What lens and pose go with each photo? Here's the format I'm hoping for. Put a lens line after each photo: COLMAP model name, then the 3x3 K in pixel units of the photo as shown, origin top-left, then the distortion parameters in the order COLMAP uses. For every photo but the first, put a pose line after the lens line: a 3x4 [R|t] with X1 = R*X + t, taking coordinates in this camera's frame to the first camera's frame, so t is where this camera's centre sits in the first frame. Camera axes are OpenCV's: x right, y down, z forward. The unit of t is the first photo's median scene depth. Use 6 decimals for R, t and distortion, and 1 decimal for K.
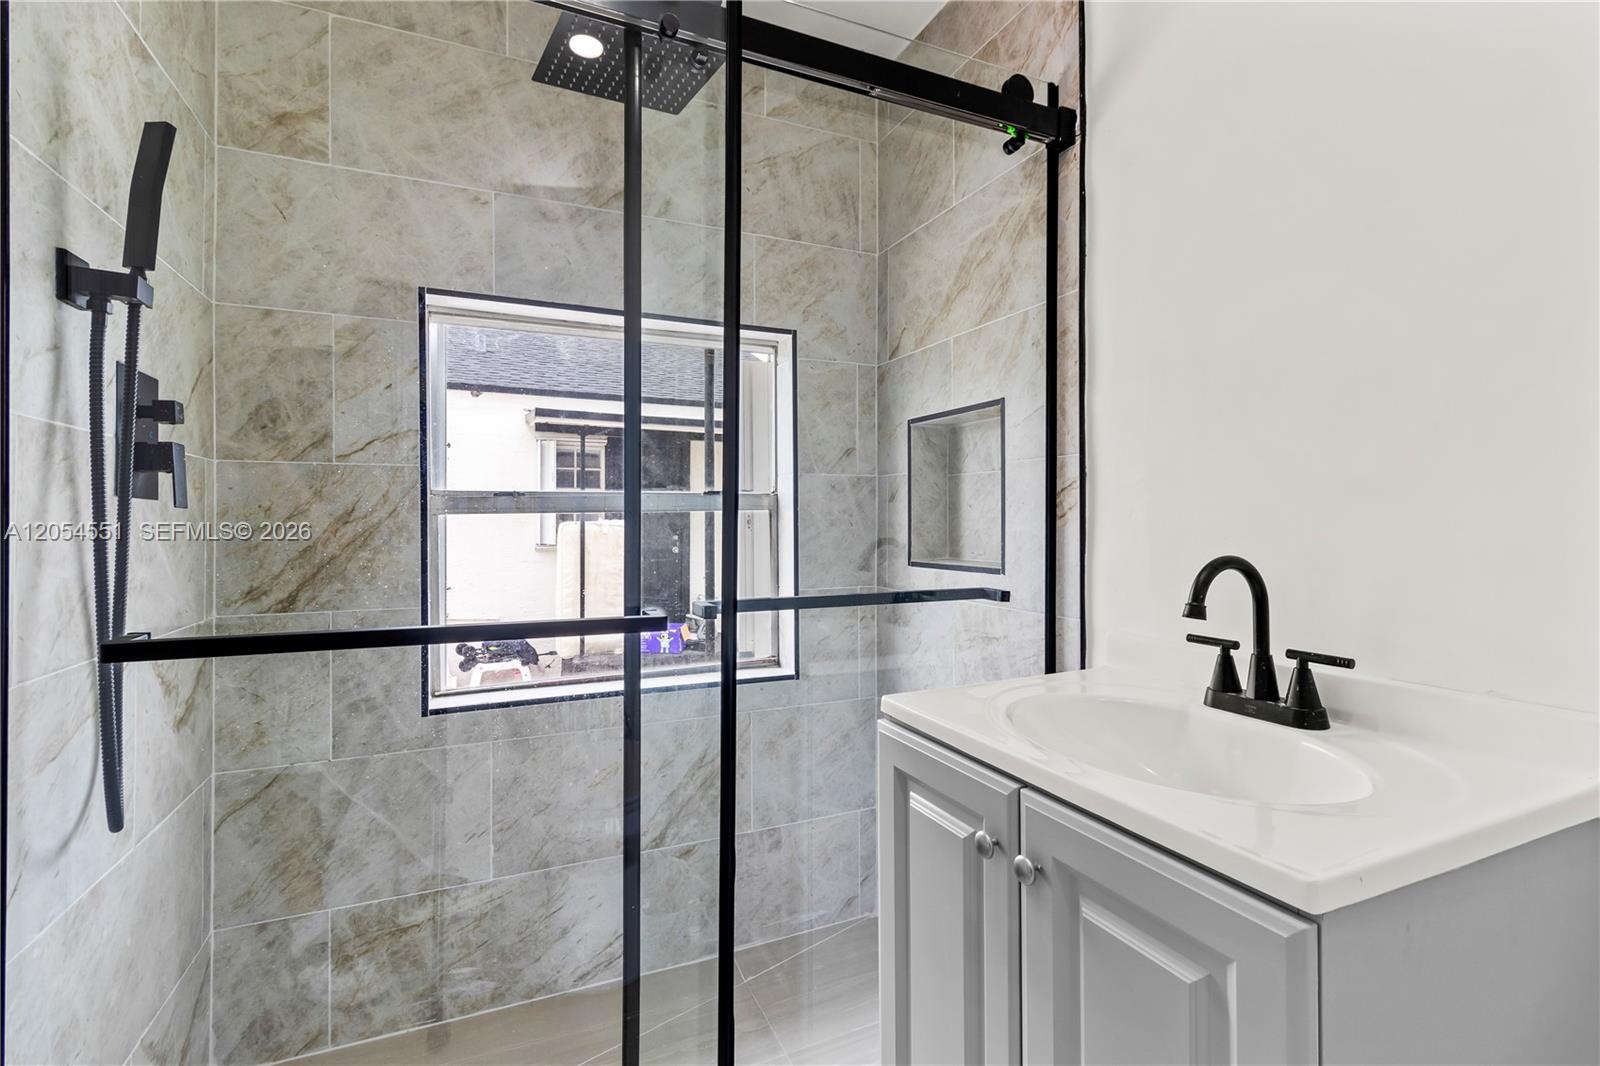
lens RADIAL K [[745.2, 0, 799.9], [0, 745.2, 523.5], [0, 0, 1]] dist [0.004960, -0.000324]
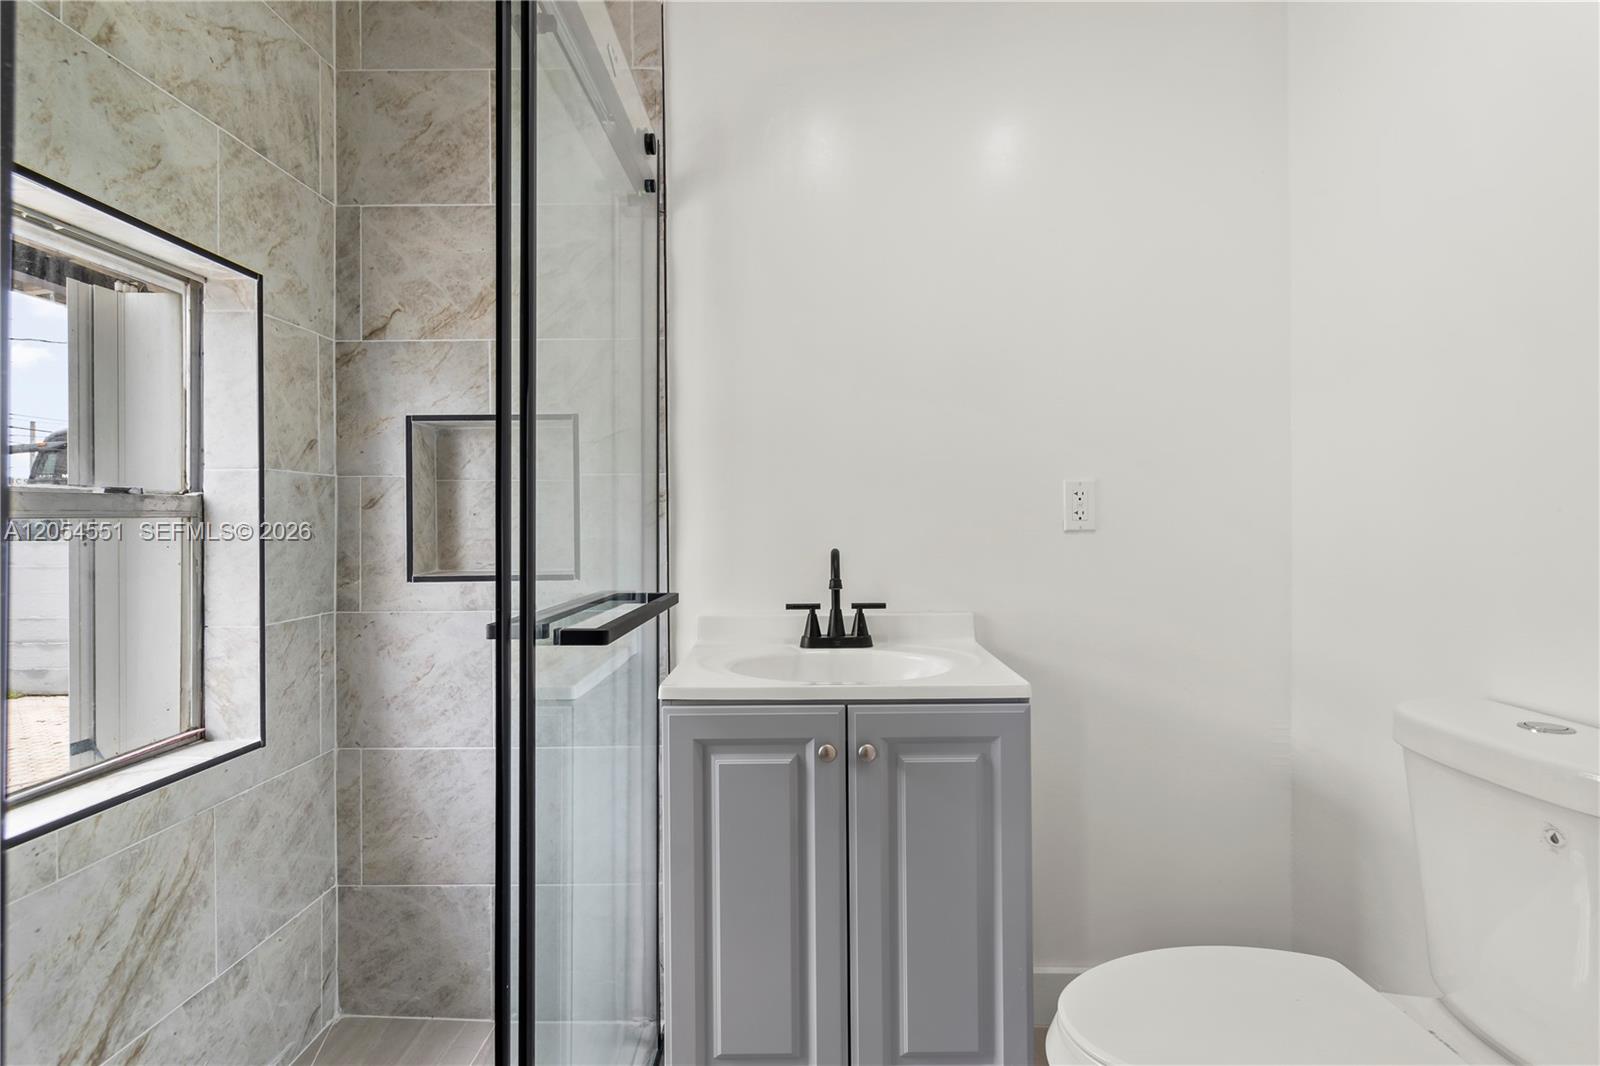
lens RADIAL K [[828.1, 0, 804.8], [0, 828.1, 526.3], [0, 0, 1]] dist [0.004189, -0.001602]
pose [[0.404063, -0.004254, 0.914721, -0.543490], [0.012774, 0.999918, -0.000992, -0.001721], [-0.914642, 0.012086, 0.404084, 0.175201]]
